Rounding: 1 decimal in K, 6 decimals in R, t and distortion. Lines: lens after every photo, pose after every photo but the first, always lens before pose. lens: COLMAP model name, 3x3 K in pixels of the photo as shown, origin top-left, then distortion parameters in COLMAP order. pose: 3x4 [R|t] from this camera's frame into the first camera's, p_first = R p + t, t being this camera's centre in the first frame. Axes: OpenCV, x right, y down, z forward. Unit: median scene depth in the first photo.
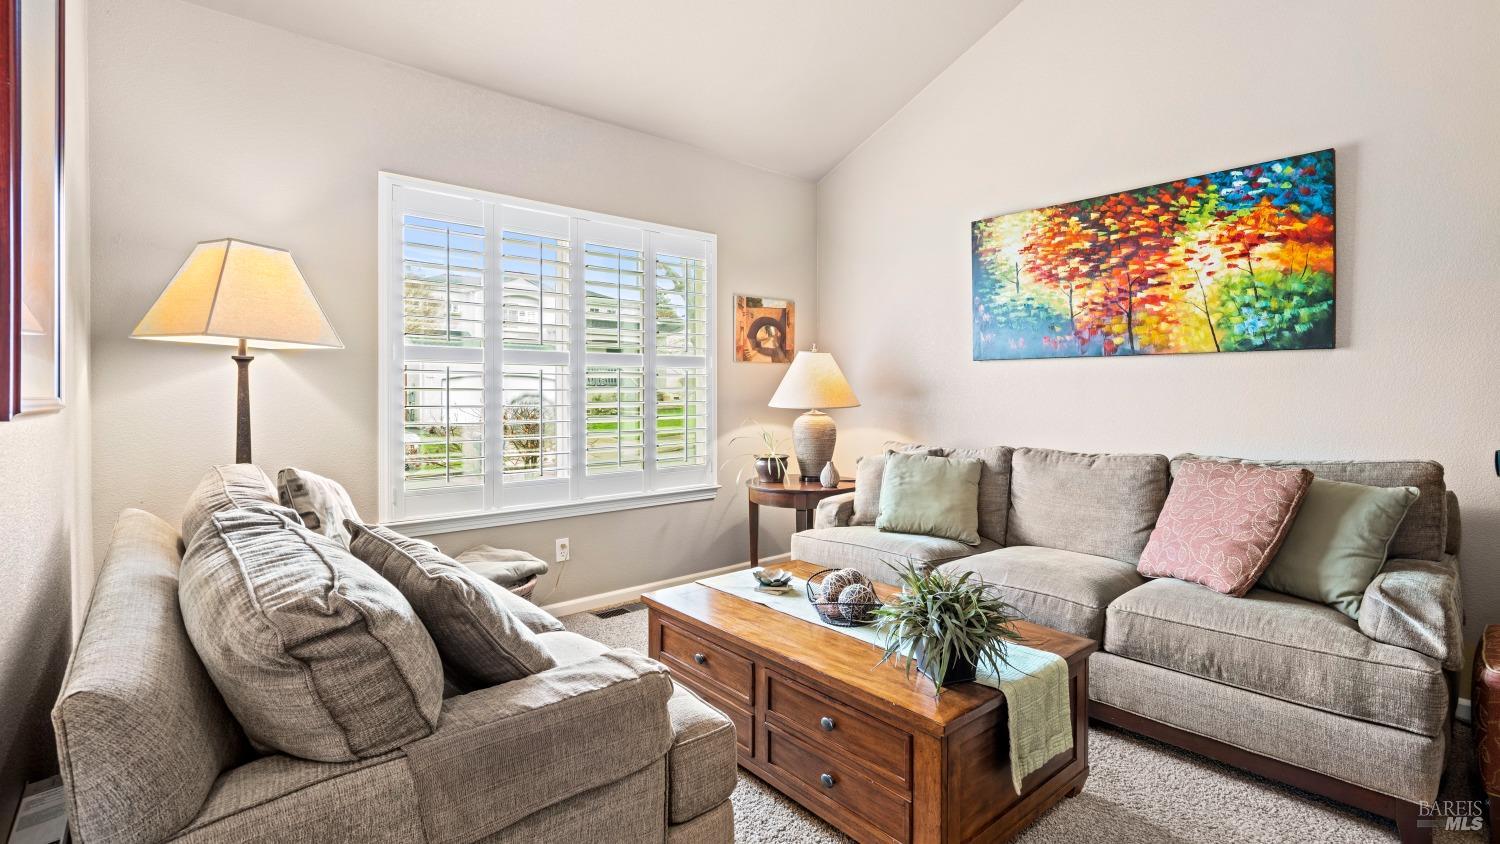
lens RADIAL K [[681.0, 0, 738.2], [0, 681.0, 393.8], [0, 0, 1]] dist [-0.015853, 0.006719]
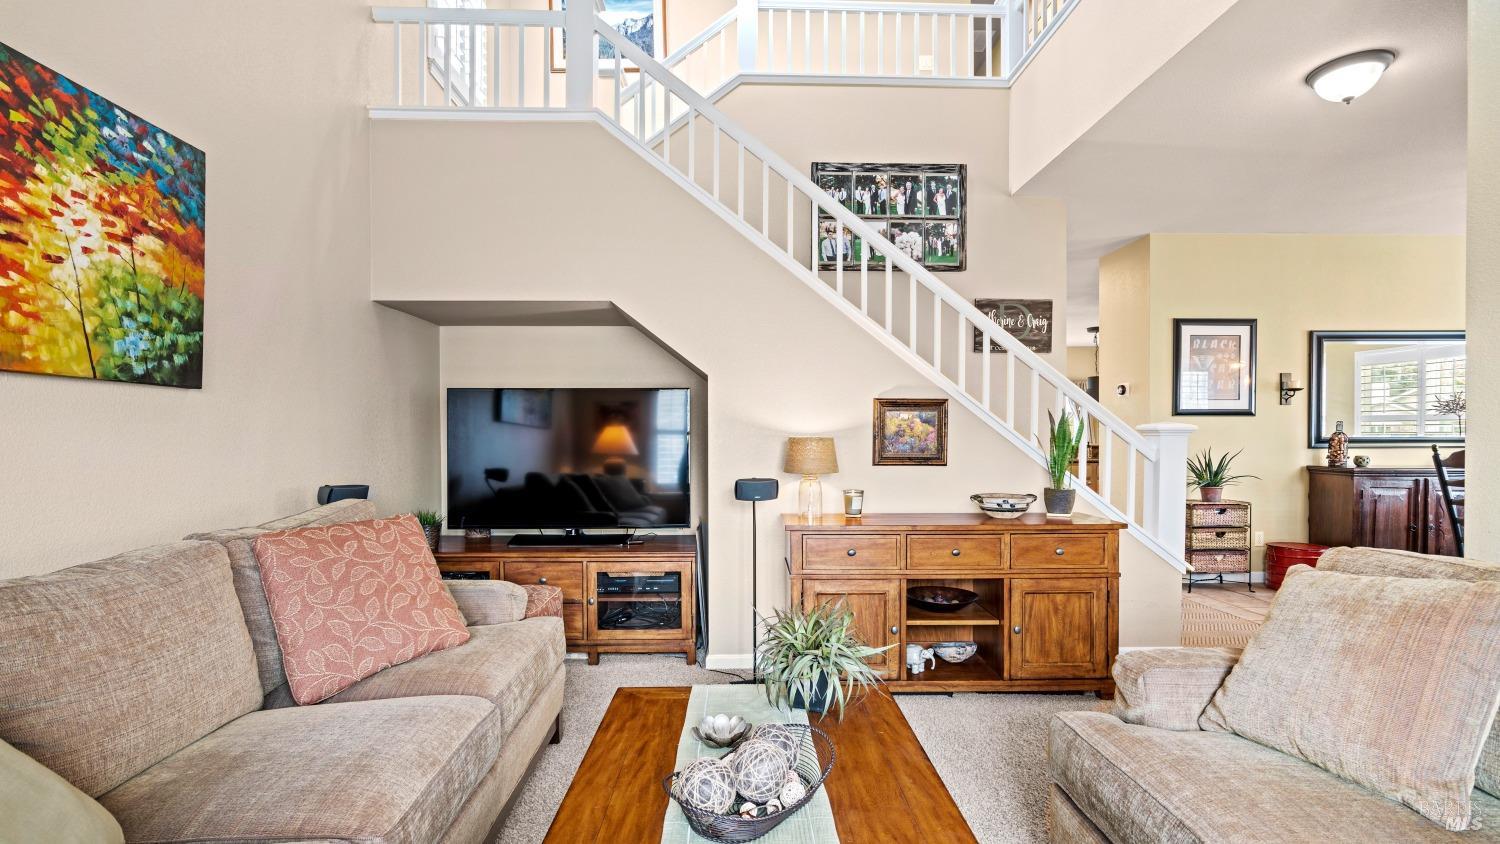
lens RADIAL K [[681.0, 0, 735.0], [0, 681.0, 441.9], [0, 0, 1]] dist [-0.015853, 0.006719]
pose [[-0.772193, -0.002978, 0.635381, -0.158505], [0.006831, 0.999892, 0.012988, -0.006482], [-0.635351, 0.014370, -0.772090, 1.131048]]
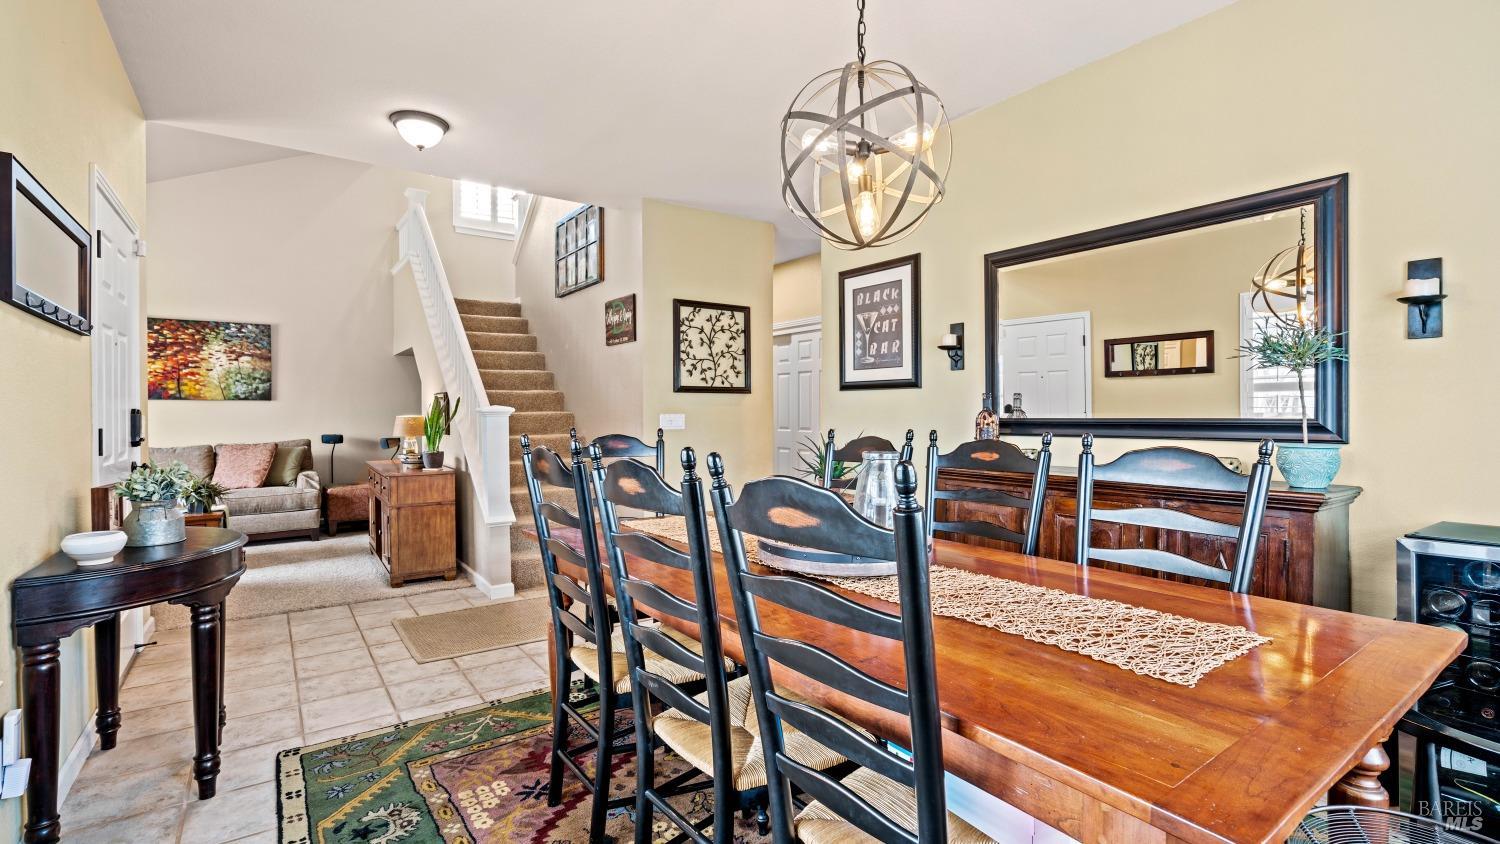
lens RADIAL K [[681.0, 0, 746.2], [0, 681.0, 419.8], [0, 0, 1]] dist [-0.015853, 0.006719]
pose [[0.089011, -0.010883, 0.995971, -1.456945], [0.011036, 0.999890, 0.009940, 0.002626], [-0.995969, 0.010106, 0.089122, -0.993480]]
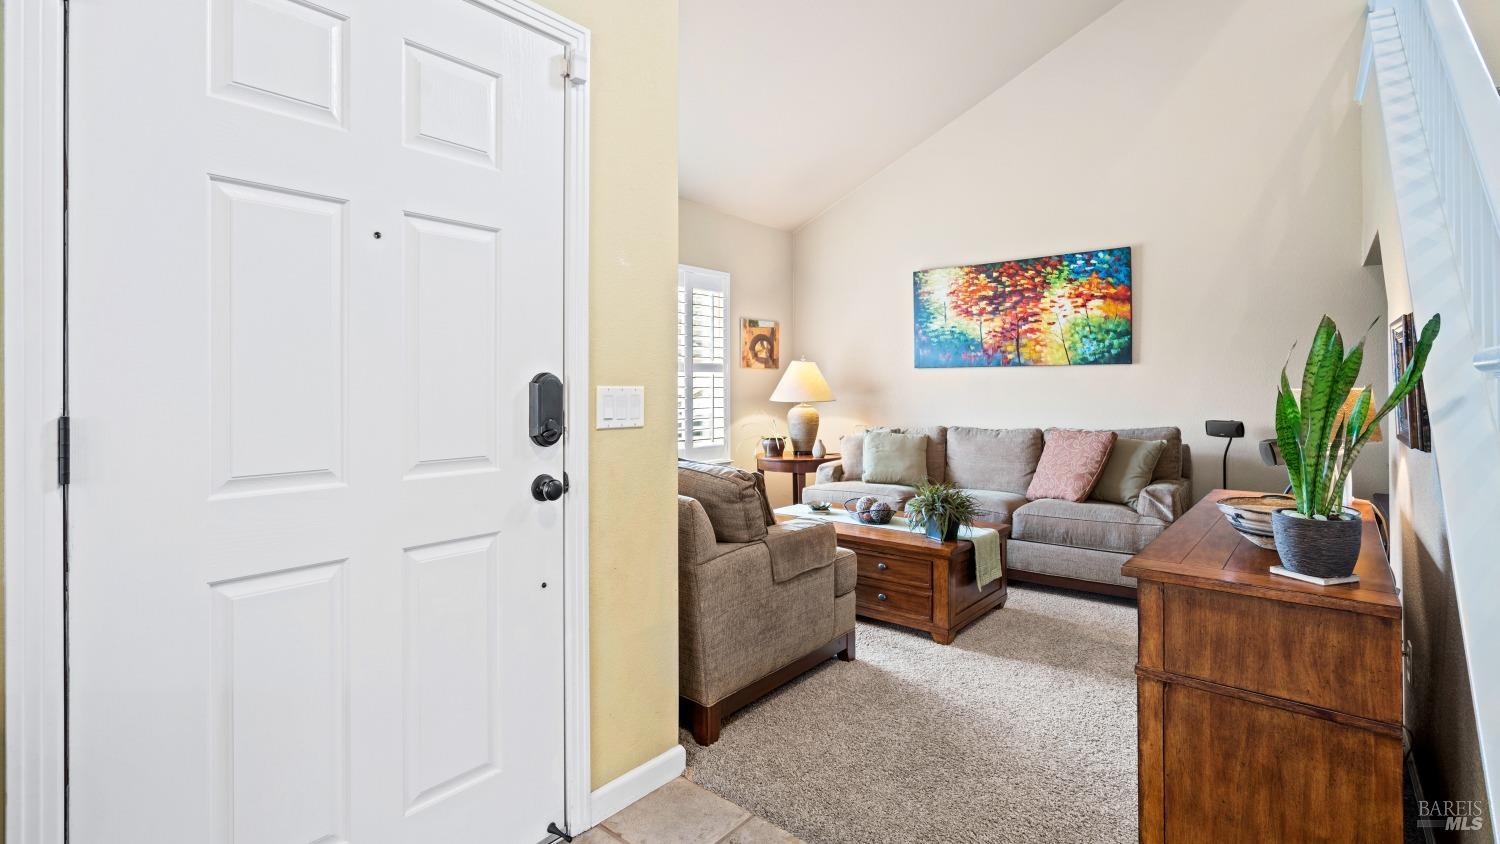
lens RADIAL K [[681.0, 0, 743.3], [0, 681.0, 385.7], [0, 0, 1]] dist [-0.015853, 0.006719]
pose [[0.985848, -0.001004, 0.167639, -0.338225], [0.002734, 0.999945, -0.010088, 0.002414], [-0.167619, 0.010404, 0.985797, -0.477693]]
